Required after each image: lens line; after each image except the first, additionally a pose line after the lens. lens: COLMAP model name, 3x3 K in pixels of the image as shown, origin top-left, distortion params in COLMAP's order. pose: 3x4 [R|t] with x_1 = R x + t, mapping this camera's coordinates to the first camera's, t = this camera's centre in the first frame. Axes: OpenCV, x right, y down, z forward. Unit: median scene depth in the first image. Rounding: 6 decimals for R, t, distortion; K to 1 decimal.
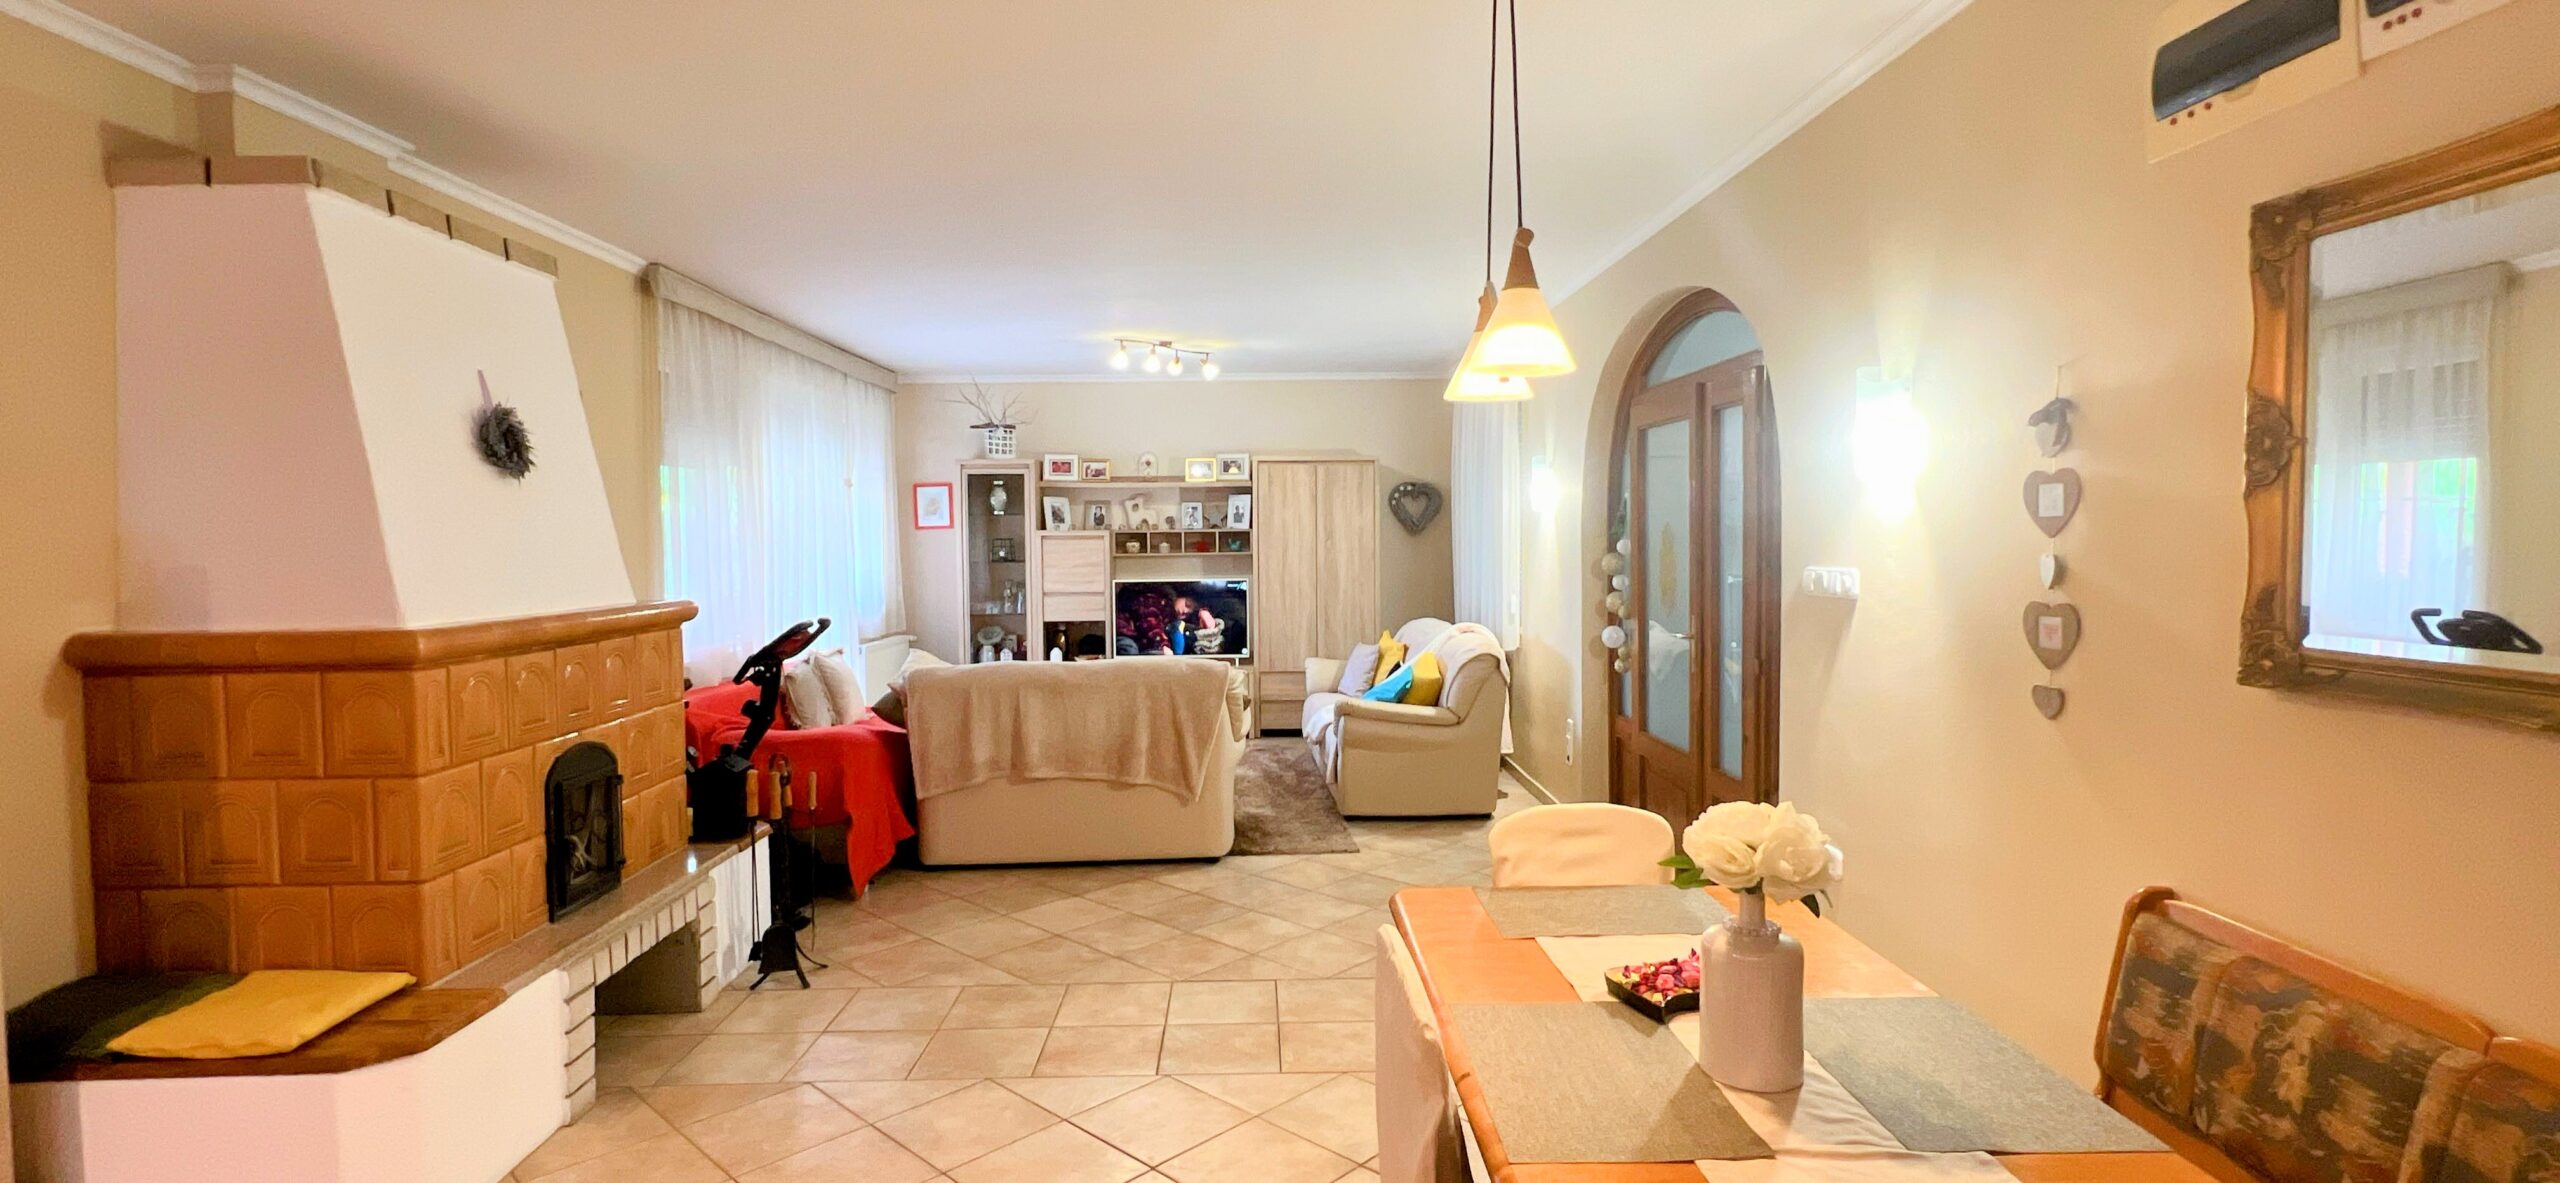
lens RADIAL K [[1194.8, 0, 1275.0], [0, 1194.8, 584.5], [0, 0, 1]] dist [-0.004820, 0.003337]
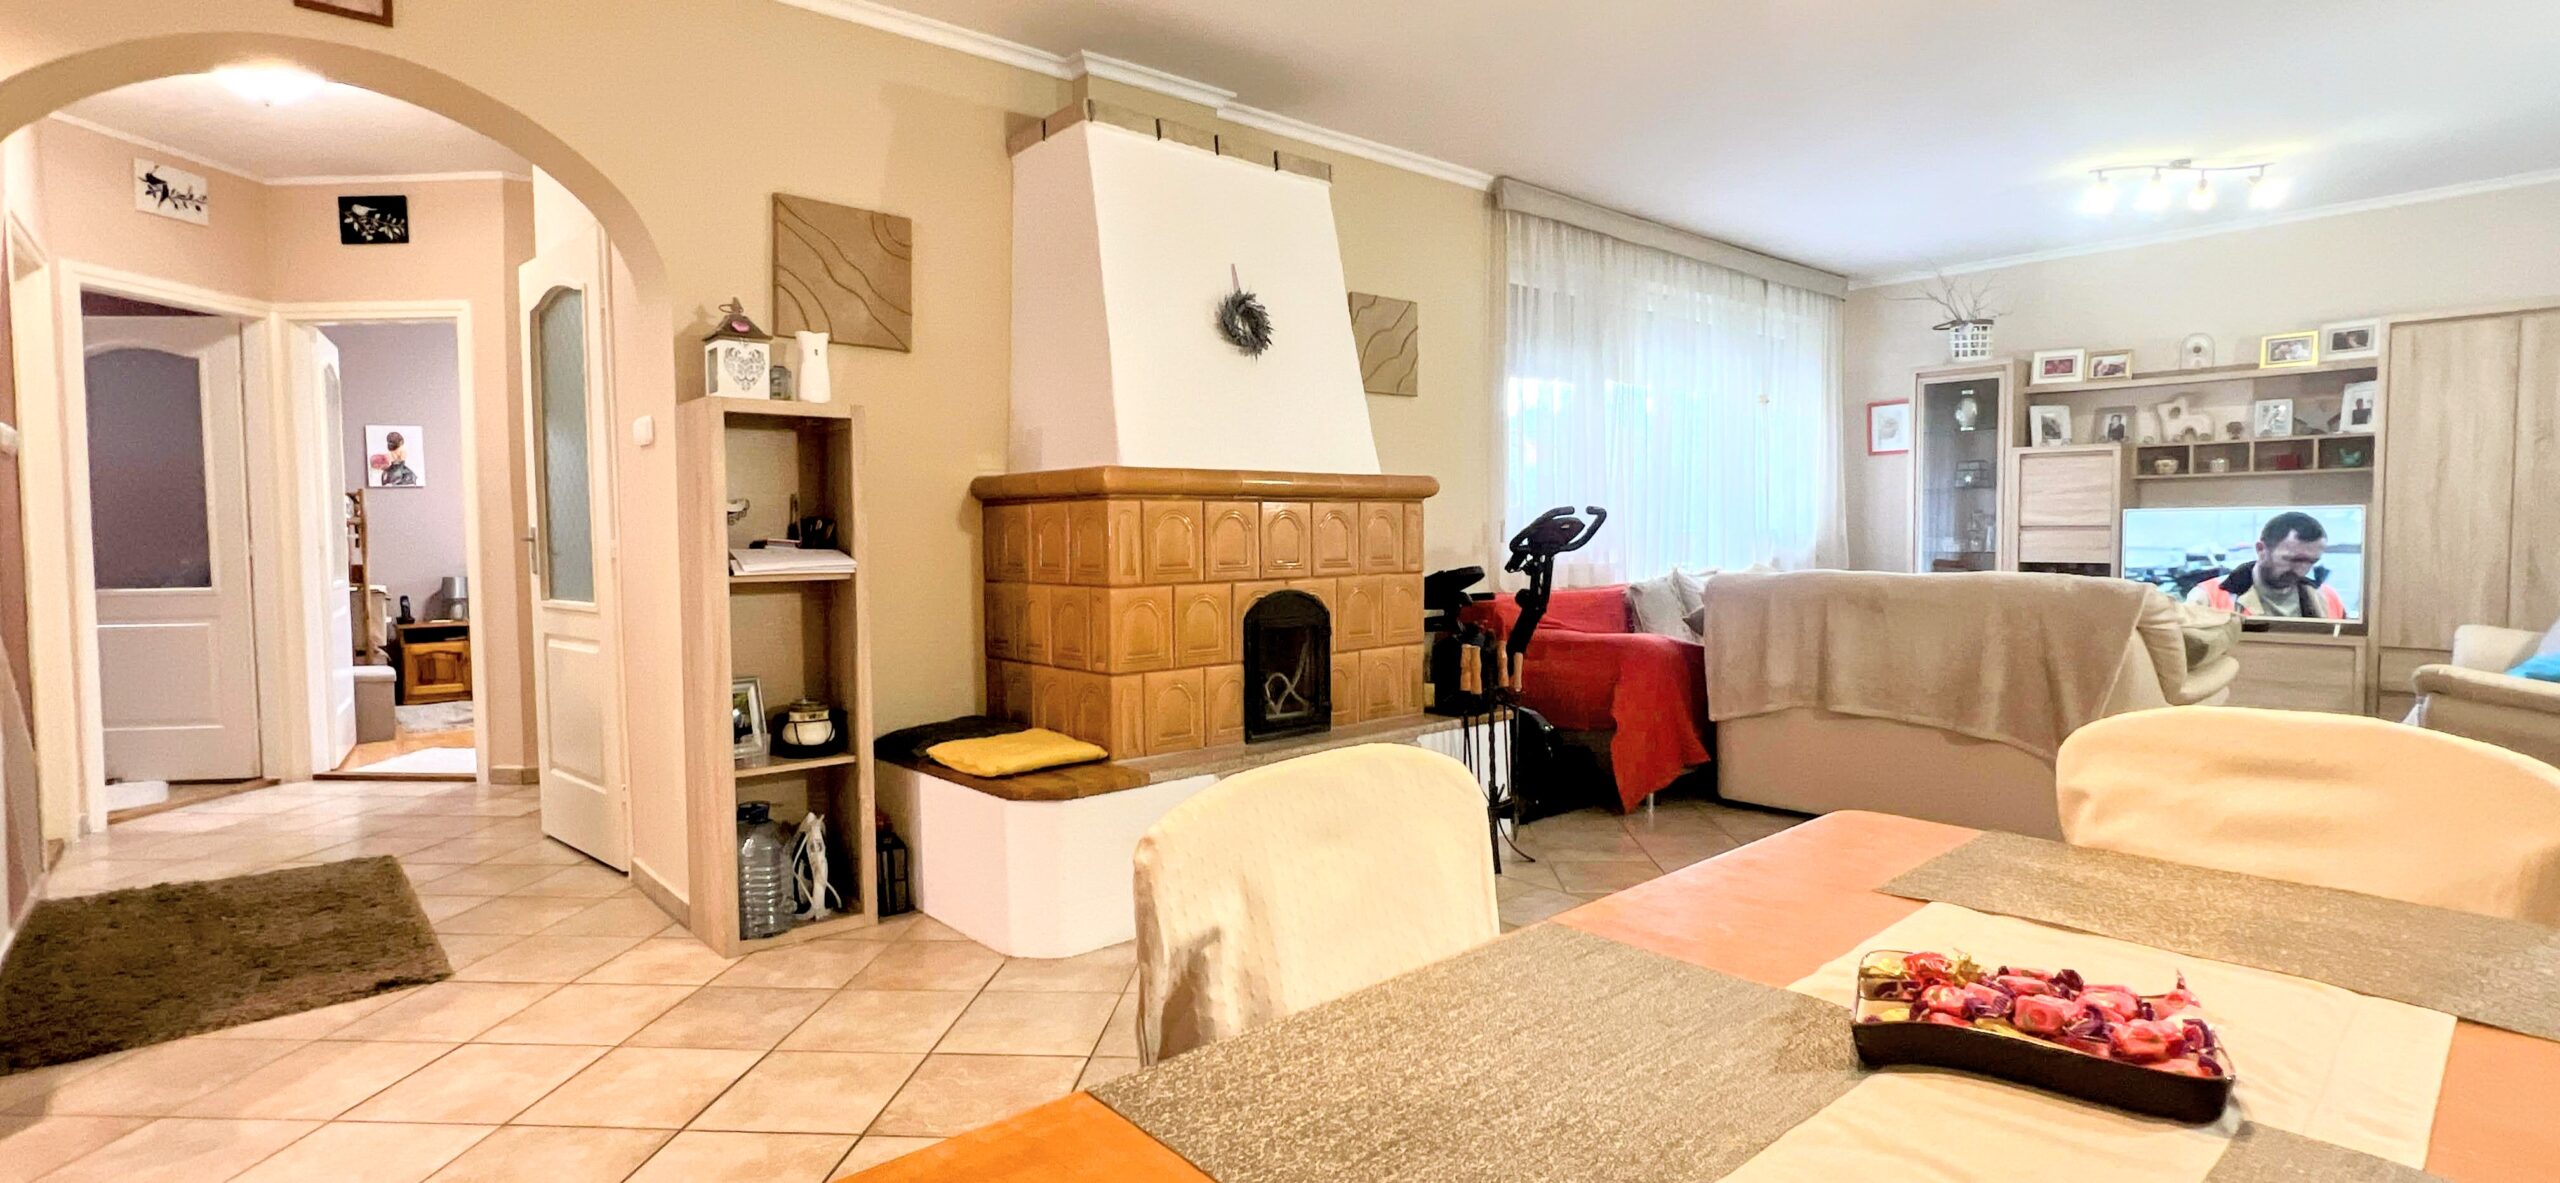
lens RADIAL K [[1194.8, 0, 1274.5], [0, 1194.8, 580.8], [0, 0, 1]] dist [-0.004820, 0.003337]
pose [[0.640284, 0.038208, -0.767187, 0.232892], [-0.027817, 0.999260, 0.026550, 0.085654], [0.767634, 0.004341, 0.640874, 0.256197]]
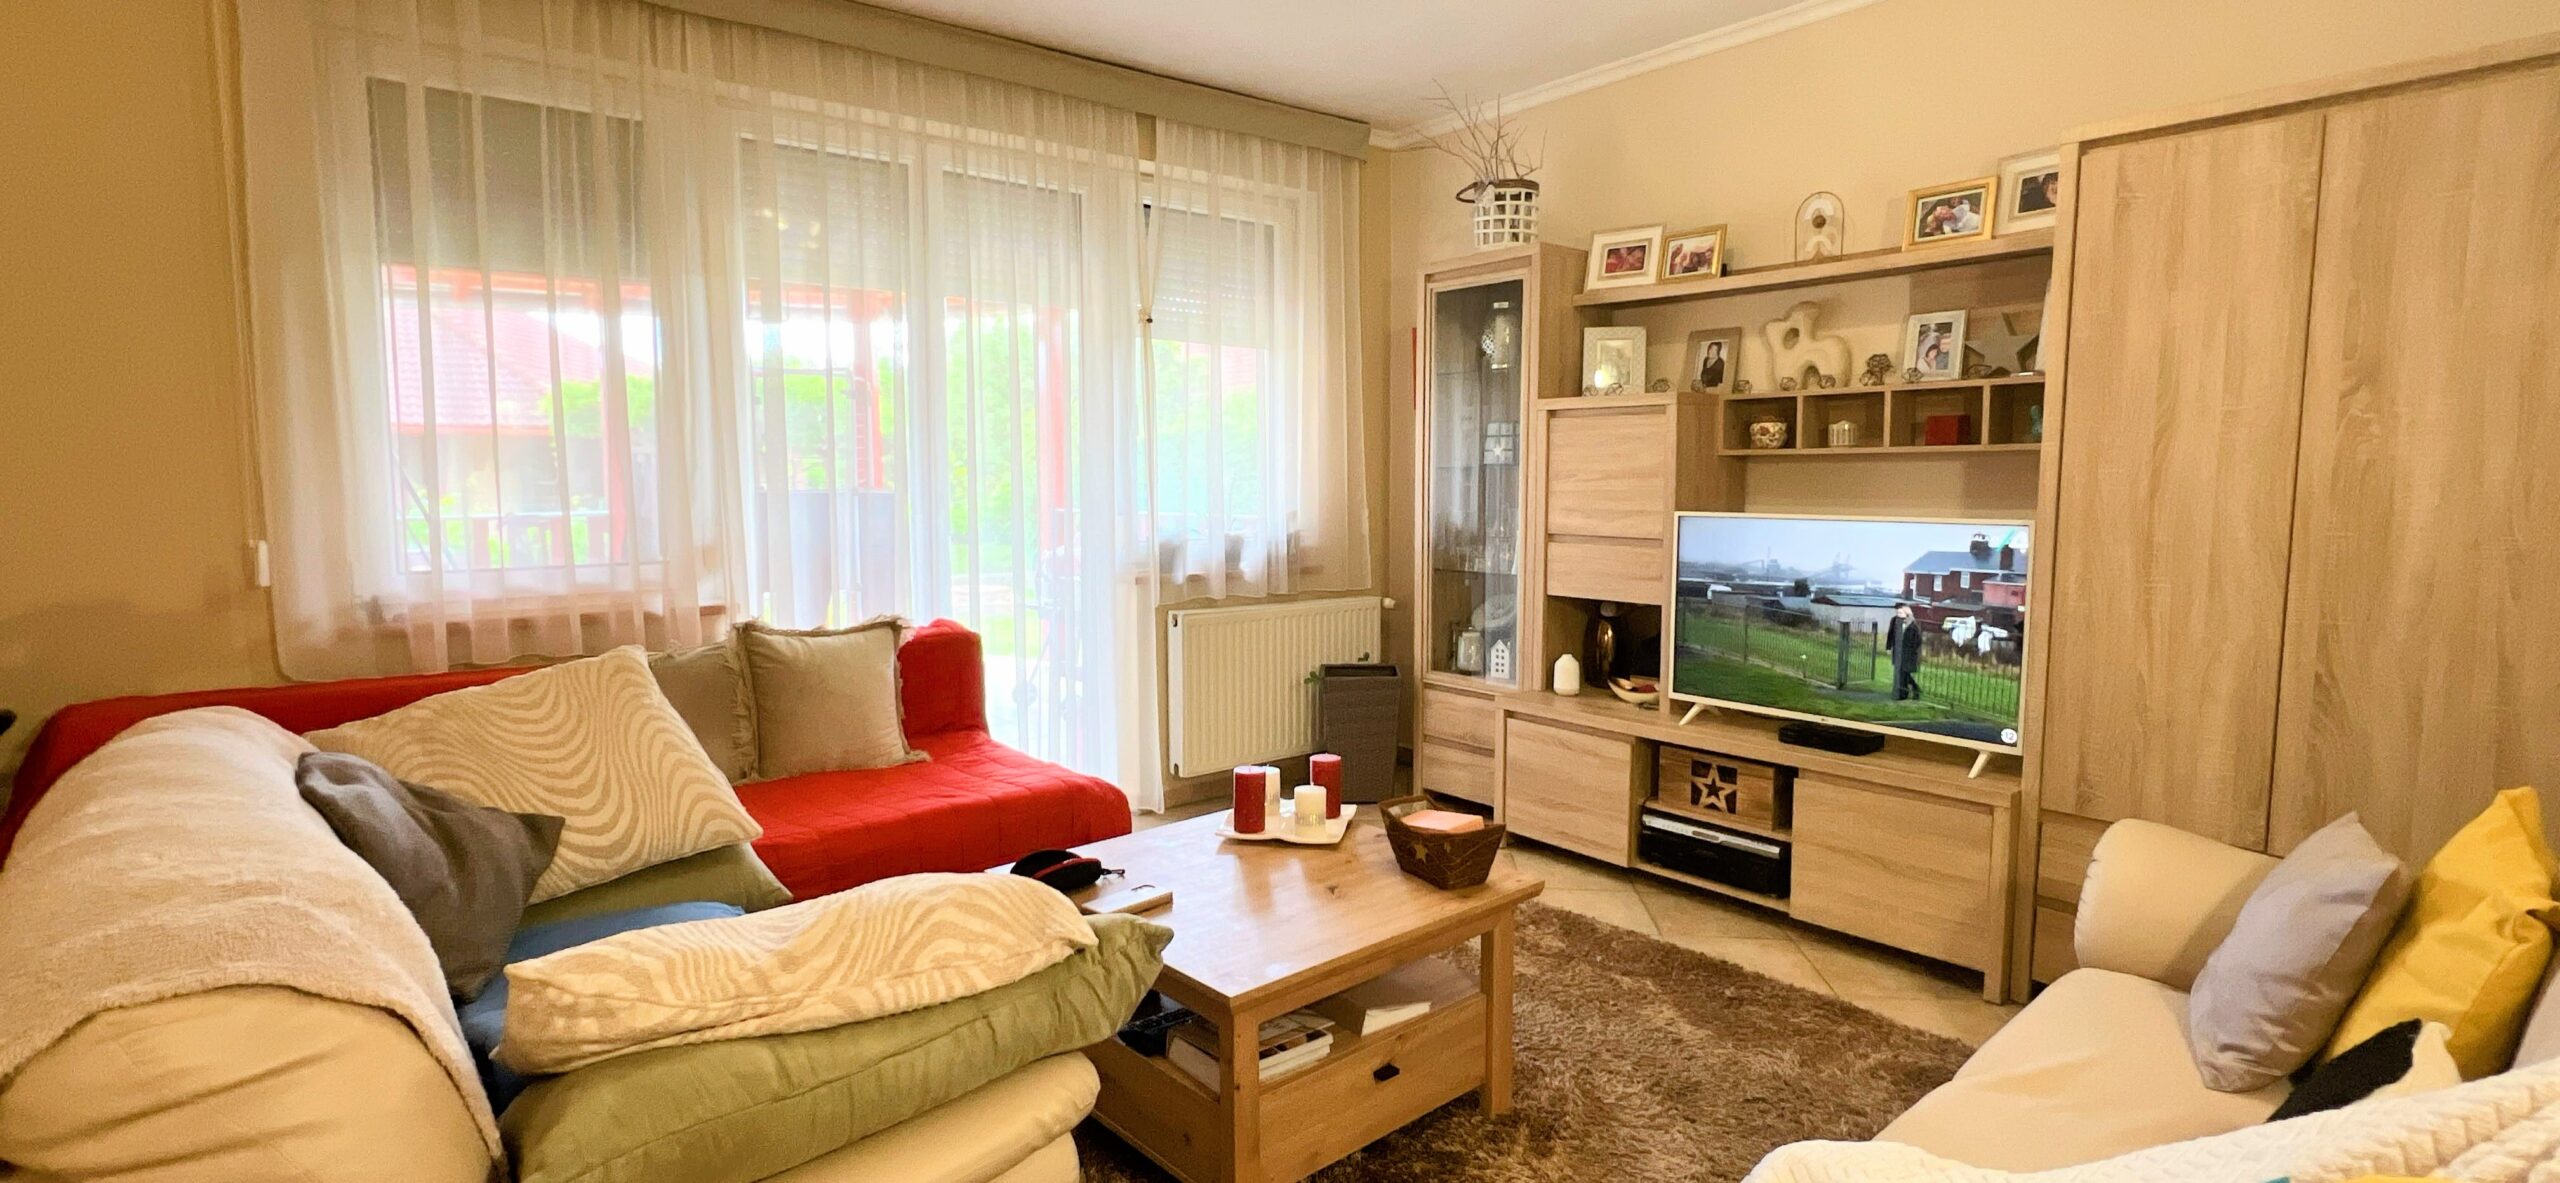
lens RADIAL K [[1194.8, 0, 1275.2], [0, 1194.8, 582.6], [0, 0, 1]] dist [-0.004820, 0.003337]
pose [[0.605274, 0.081398, -0.791845, 0.263943], [-0.036448, 0.996549, 0.074580, -0.010780], [0.795183, -0.016280, 0.606151, 1.484659]]
